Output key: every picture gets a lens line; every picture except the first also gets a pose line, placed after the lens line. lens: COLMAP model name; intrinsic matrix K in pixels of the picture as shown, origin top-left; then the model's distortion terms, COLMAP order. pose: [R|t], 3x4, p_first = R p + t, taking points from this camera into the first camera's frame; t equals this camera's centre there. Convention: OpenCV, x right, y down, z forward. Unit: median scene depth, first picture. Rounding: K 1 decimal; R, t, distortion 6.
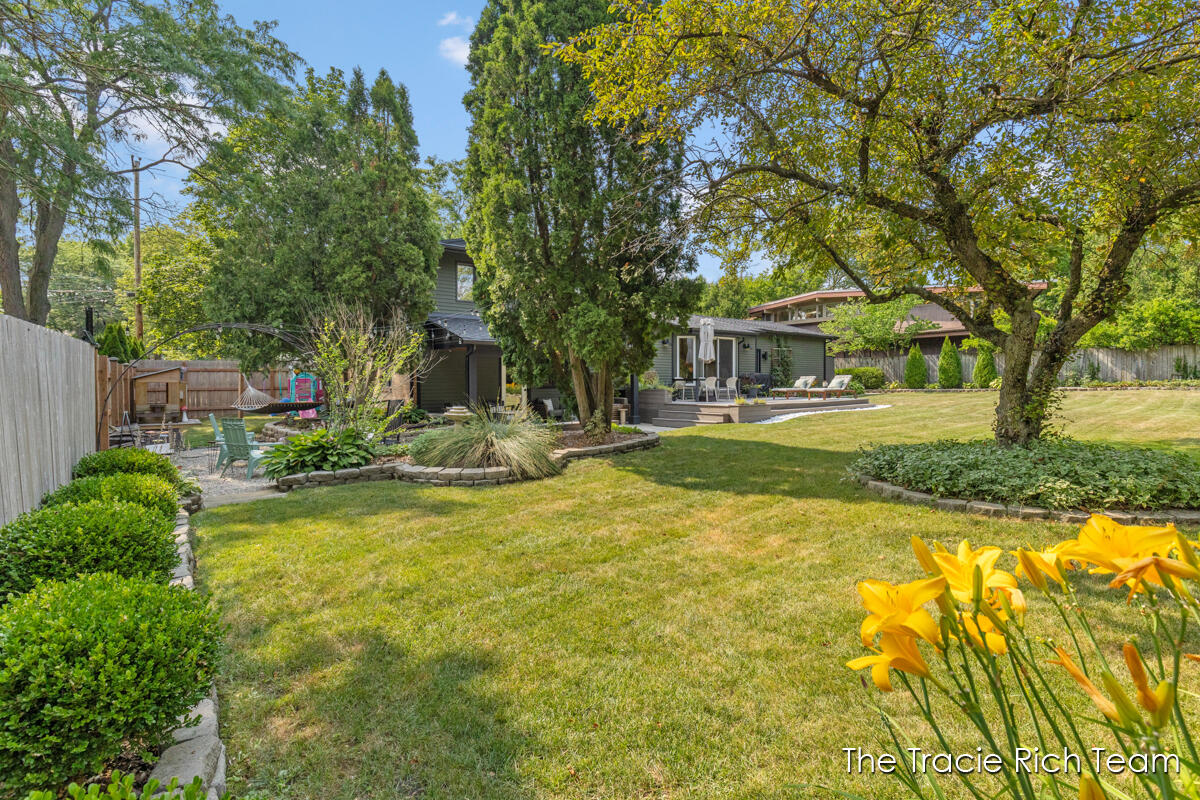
lens RADIAL K [[566.3, 0, 594.1], [0, 566.3, 389.5], [0, 0, 1]] dist [0.001161, 0.000148]
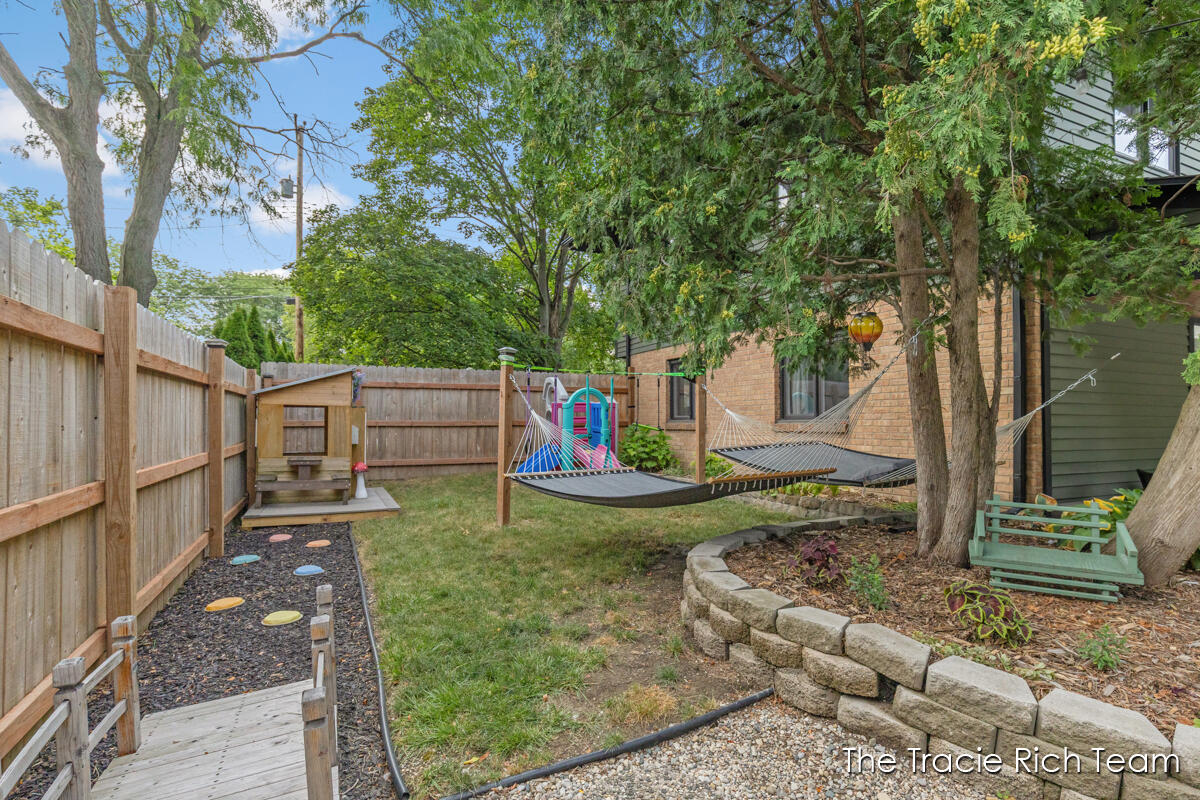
lens RADIAL K [[591.4, 0, 600.0], [0, 591.4, 400.0], [0, 0, 1]] dist [0.001687, 0.000282]
pose [[0.976289, -0.008544, -0.216303, -0.502025], [-0.001815, 0.998863, -0.047645, 0.004198], [0.216464, 0.046908, 0.975163, 0.672071]]
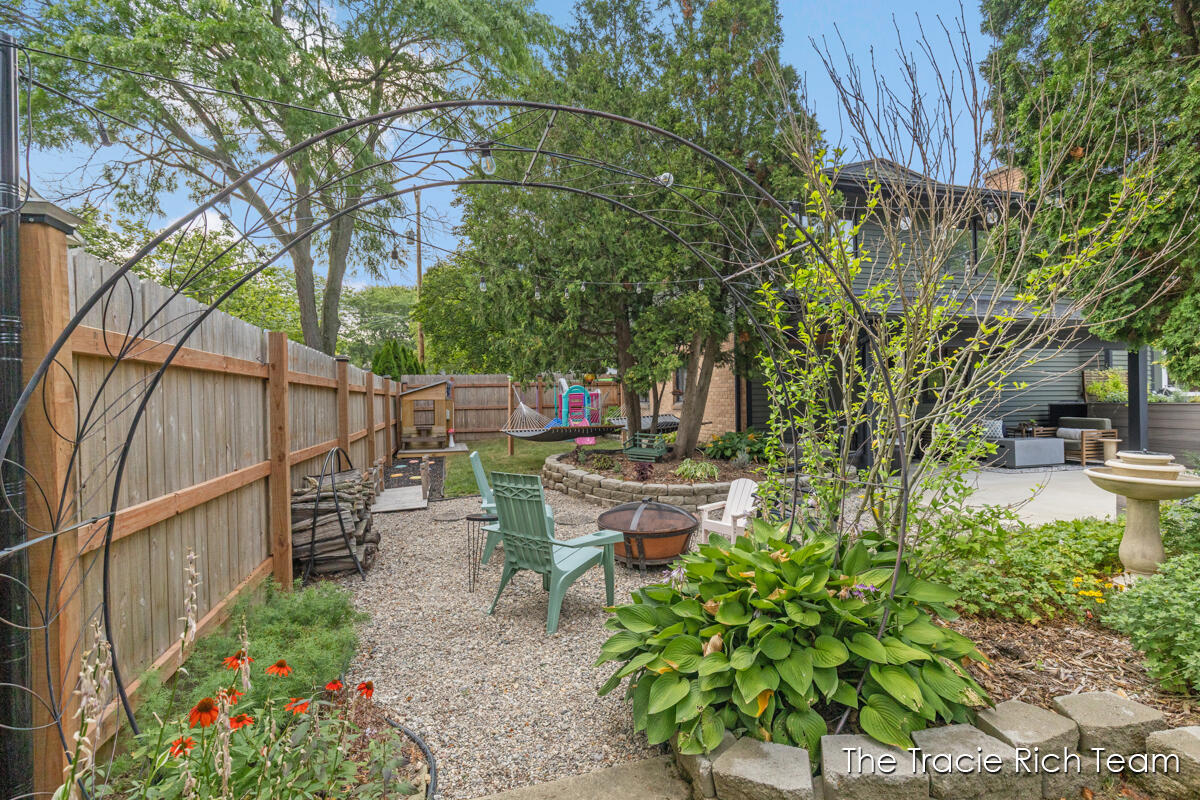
lens RADIAL K [[566.3, 0, 594.1], [0, 566.3, 389.5], [0, 0, 1]] dist [0.001161, 0.000148]
pose [[0.921842, -0.024726, -0.386775, -0.234810], [0.013030, 0.999376, -0.032832, 0.002540], [0.387346, 0.025226, 0.921589, 0.356353]]
